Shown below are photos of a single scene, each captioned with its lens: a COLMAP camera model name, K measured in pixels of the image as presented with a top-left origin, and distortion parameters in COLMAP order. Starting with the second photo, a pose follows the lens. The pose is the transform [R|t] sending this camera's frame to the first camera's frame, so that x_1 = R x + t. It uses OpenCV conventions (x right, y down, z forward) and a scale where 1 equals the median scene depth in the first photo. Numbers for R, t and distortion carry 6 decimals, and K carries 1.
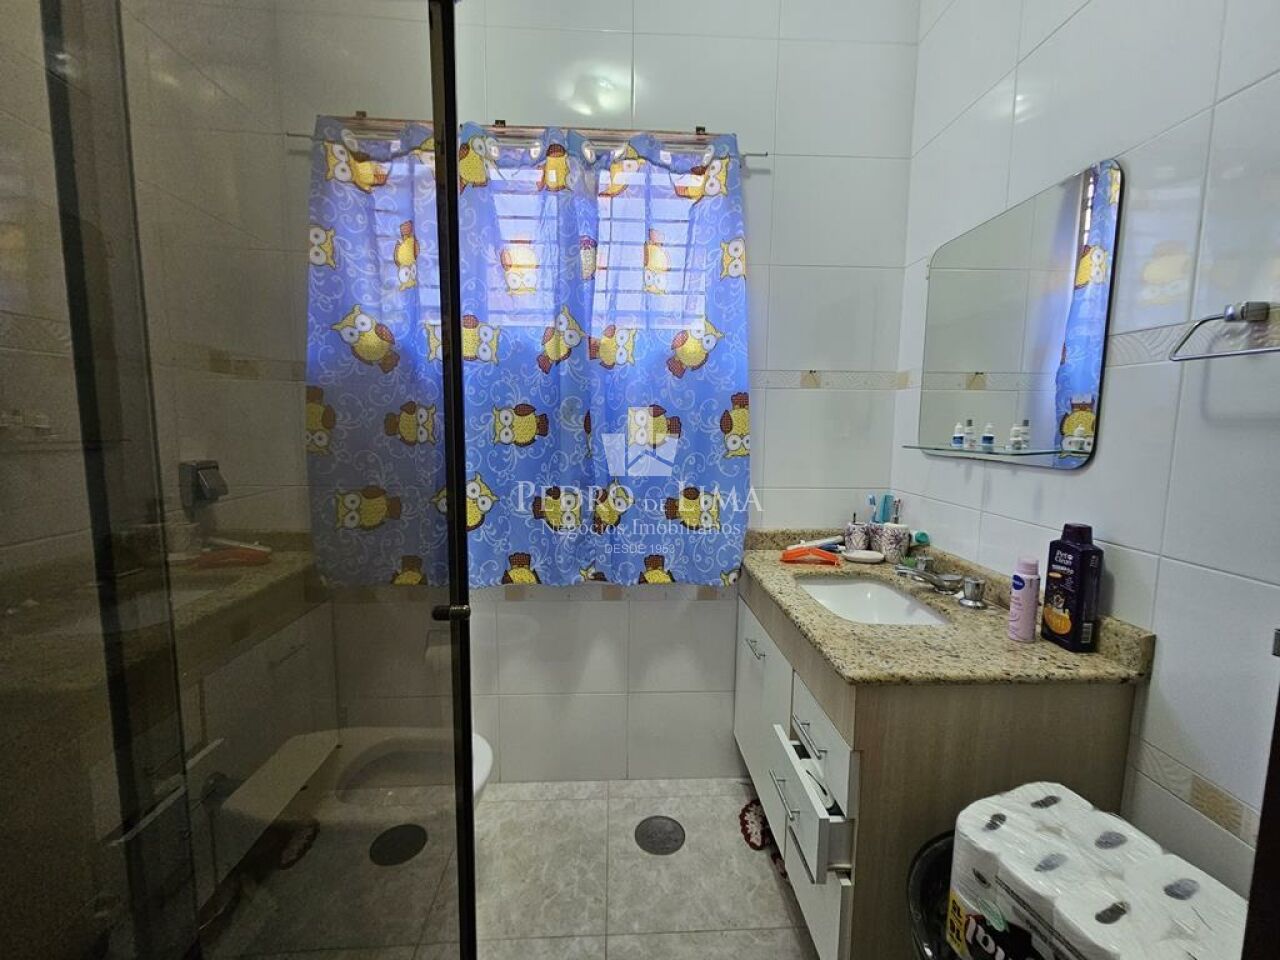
lens RADIAL K [[524.6, 0, 642.3], [0, 524.6, 479.7], [0, 0, 1]] dist [-0.000851, 0.000355]
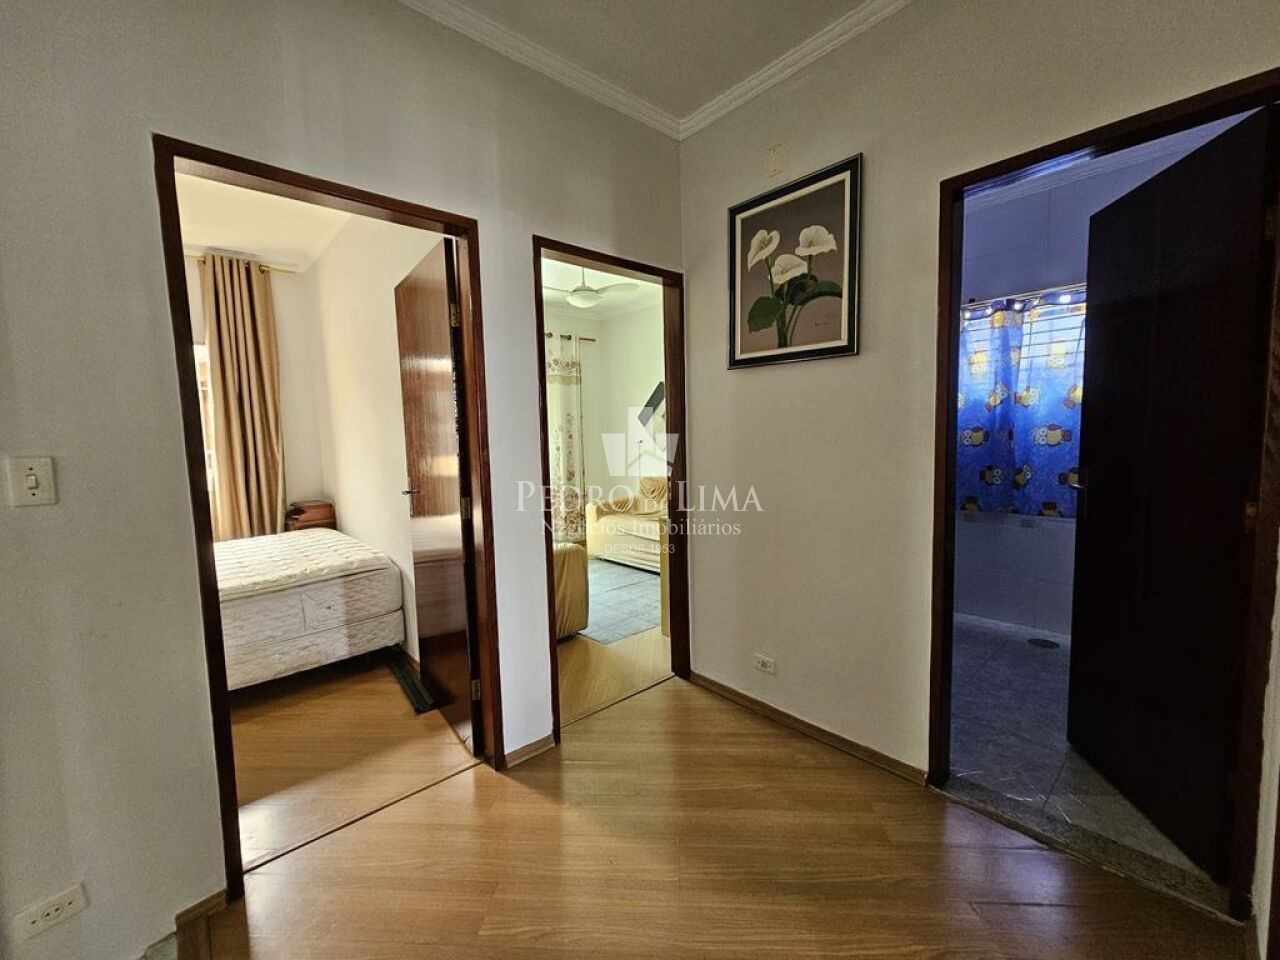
lens RADIAL K [[524.6, 0, 642.5], [0, 524.6, 485.2], [0, 0, 1]] dist [-0.000851, 0.000355]
pose [[0.642869, 0.041737, -0.764838, 0.549826], [-0.051432, 0.998613, 0.011265, 0.142019], [0.764247, 0.032096, 0.644124, -1.432474]]
